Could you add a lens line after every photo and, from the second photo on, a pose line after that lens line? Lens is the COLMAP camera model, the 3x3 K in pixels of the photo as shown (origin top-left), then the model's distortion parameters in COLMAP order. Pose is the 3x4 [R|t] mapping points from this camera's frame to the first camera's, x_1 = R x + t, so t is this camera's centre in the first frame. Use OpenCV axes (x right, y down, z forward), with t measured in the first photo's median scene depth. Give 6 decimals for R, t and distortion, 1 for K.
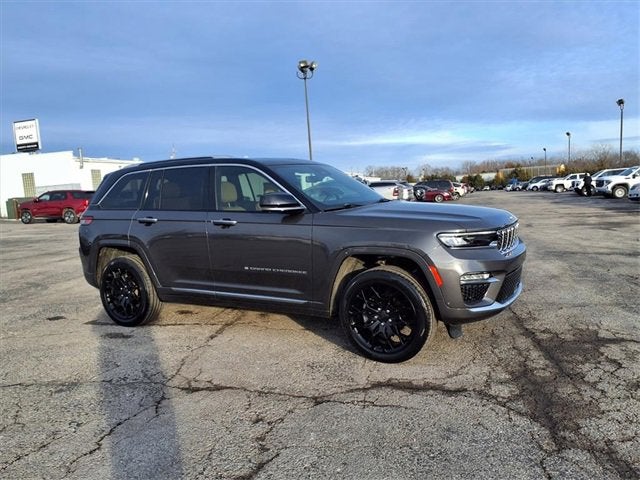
lens RADIAL K [[514.7, 0, 316.7], [0, 514.7, 238.6], [0, 0, 1]] dist [0.013919, -0.009025]
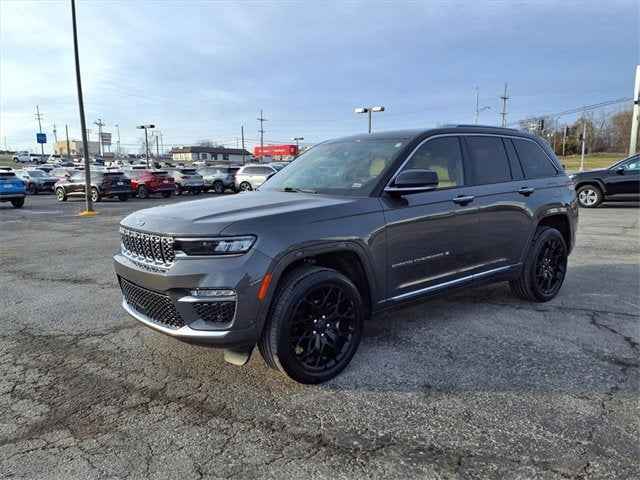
lens RADIAL K [[509.6, 0, 320.4], [0, 509.6, 249.0], [0, 0, 1]] dist [0.065872, -0.095816]
pose [[-0.363379, 0.199950, -0.909932, 0.965603], [-0.051942, 0.970830, 0.234075, -0.194686], [0.930192, 0.132322, -0.342393, 1.478341]]
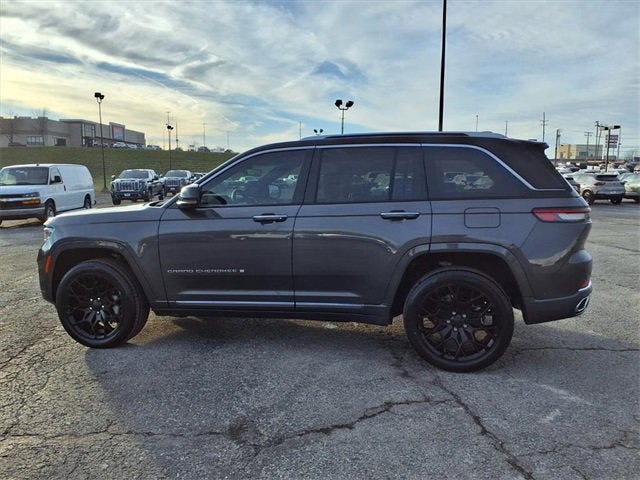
lens RADIAL K [[521.1, 0, 321.8], [0, 521.1, 241.6], [0, 0, 1]] dist [0.006458, -0.003502]
pose [[-0.957078, 0.090900, -0.275206, 0.169975], [0.028697, 0.974600, 0.222107, -0.231846], [0.288405, 0.204676, -0.935377, 2.246639]]
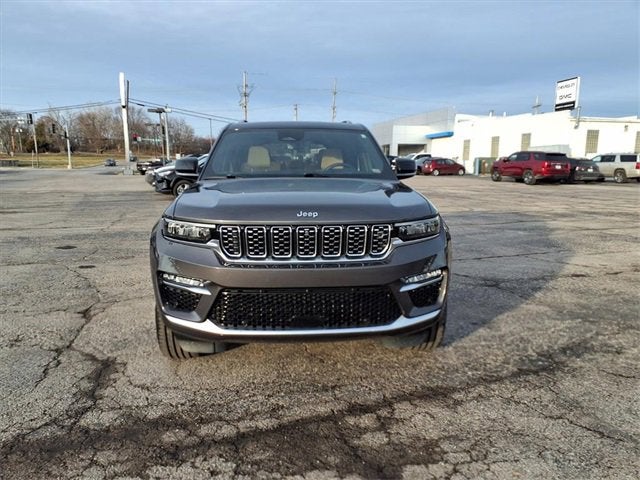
lens RADIAL K [[514.0, 0, 318.3], [0, 514.0, 242.9], [0, 0, 1]] dist [0.015674, -0.014926]
pose [[0.547353, 0.179948, -0.817327, 0.876026], [-0.109814, 0.983609, 0.143017, -0.095076], [0.829666, 0.011474, 0.558143, 0.634420]]
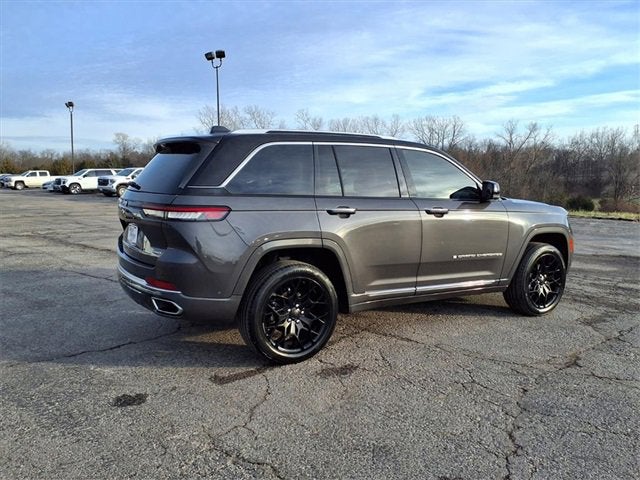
lens RADIAL K [[515.2, 0, 317.8], [0, 515.2, 231.1], [0, 0, 1]] dist [0.011164, -0.005201]
pose [[0.482574, -0.038481, 0.875009, -1.167080], [0.049341, 0.998642, 0.016706, -0.023101], [-0.874464, 0.035111, 0.483817, 0.765094]]
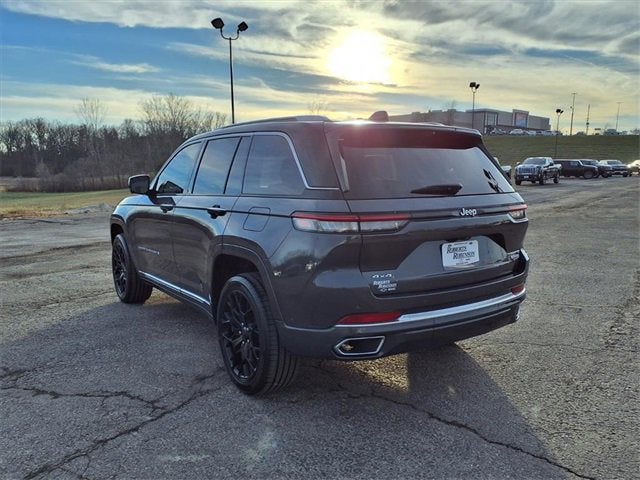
lens RADIAL K [[525.6, 0, 323.2], [0, 525.6, 241.1], [0, 0, 1]] dist [0.009574, -0.007900]
pose [[-0.898024, -0.001987, 0.439943, -0.675962], [0.094035, 0.976013, 0.196356, -0.180336], [-0.429780, 0.217702, -0.876296, 2.129893]]
